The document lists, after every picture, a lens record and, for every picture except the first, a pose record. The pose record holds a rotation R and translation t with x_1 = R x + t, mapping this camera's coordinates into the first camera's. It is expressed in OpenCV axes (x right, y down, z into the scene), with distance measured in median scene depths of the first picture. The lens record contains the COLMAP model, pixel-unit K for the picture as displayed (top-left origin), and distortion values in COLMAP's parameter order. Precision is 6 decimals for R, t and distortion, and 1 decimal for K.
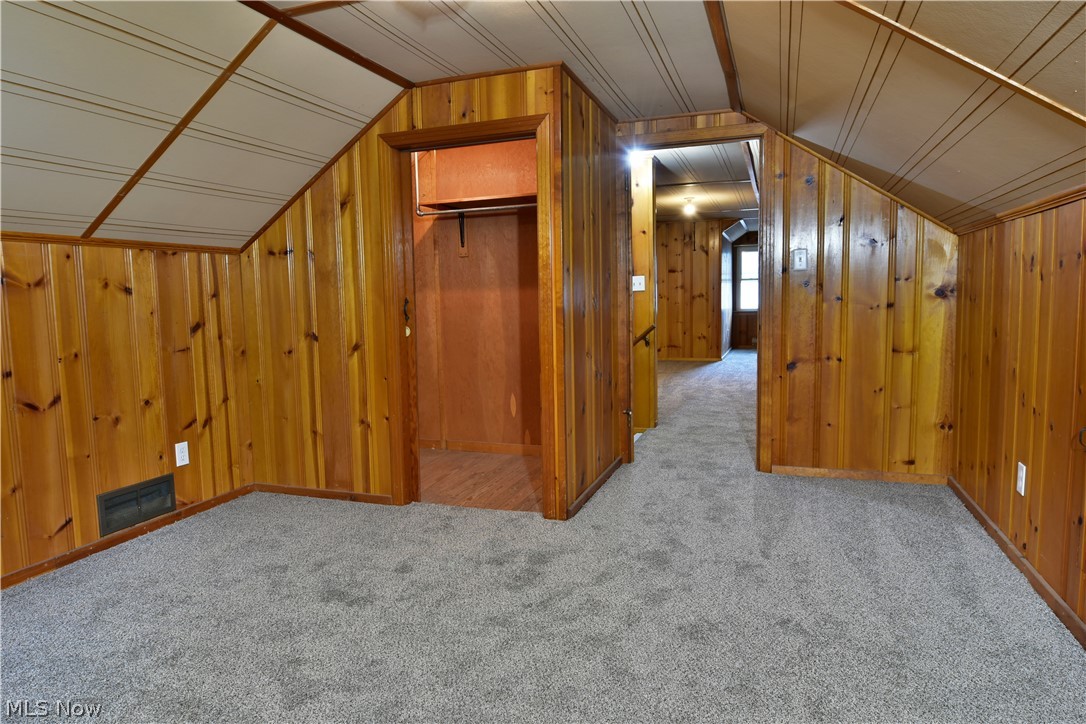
lens RADIAL K [[661.8, 0, 546.6], [0, 661.8, 354.0], [0, 0, 1]] dist [-0.005669, -0.000972]
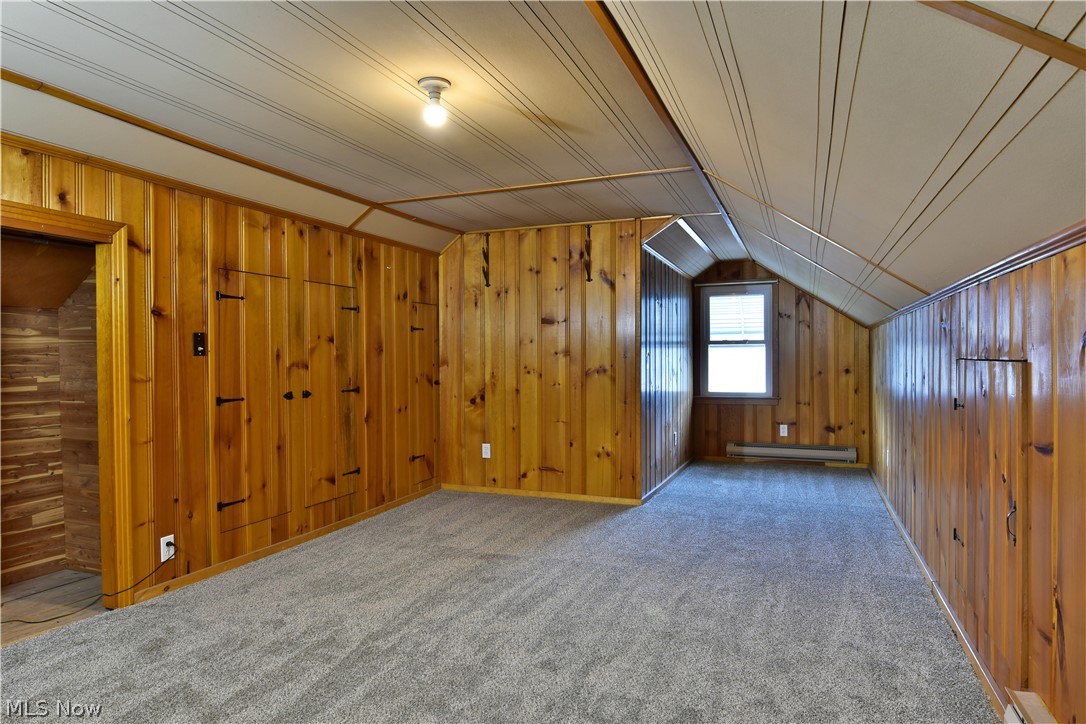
lens RADIAL K [[661.8, 0, 537.3], [0, 661.8, 359.1], [0, 0, 1]] dist [-0.005669, -0.000972]
pose [[0.998858, 0.023374, -0.041674, 0.203570], [-0.027210, 0.995201, -0.093992, -0.048095], [0.039277, 0.095018, 0.994700, 0.497179]]
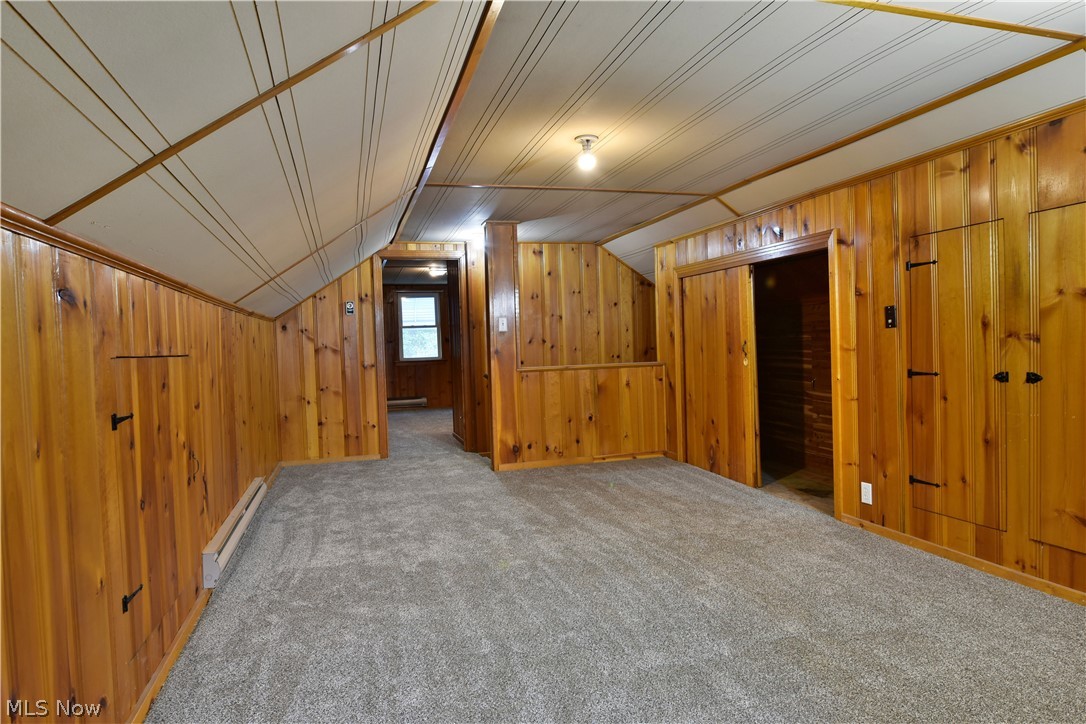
lens RADIAL K [[661.8, 0, 542.8], [0, 661.8, 365.9], [0, 0, 1]] dist [-0.005669, -0.000972]
pose [[-0.797894, 0.064129, -0.599376, 0.744909], [-0.015555, 0.991804, 0.126822, -0.202500], [0.602597, 0.110513, -0.790357, 2.021819]]
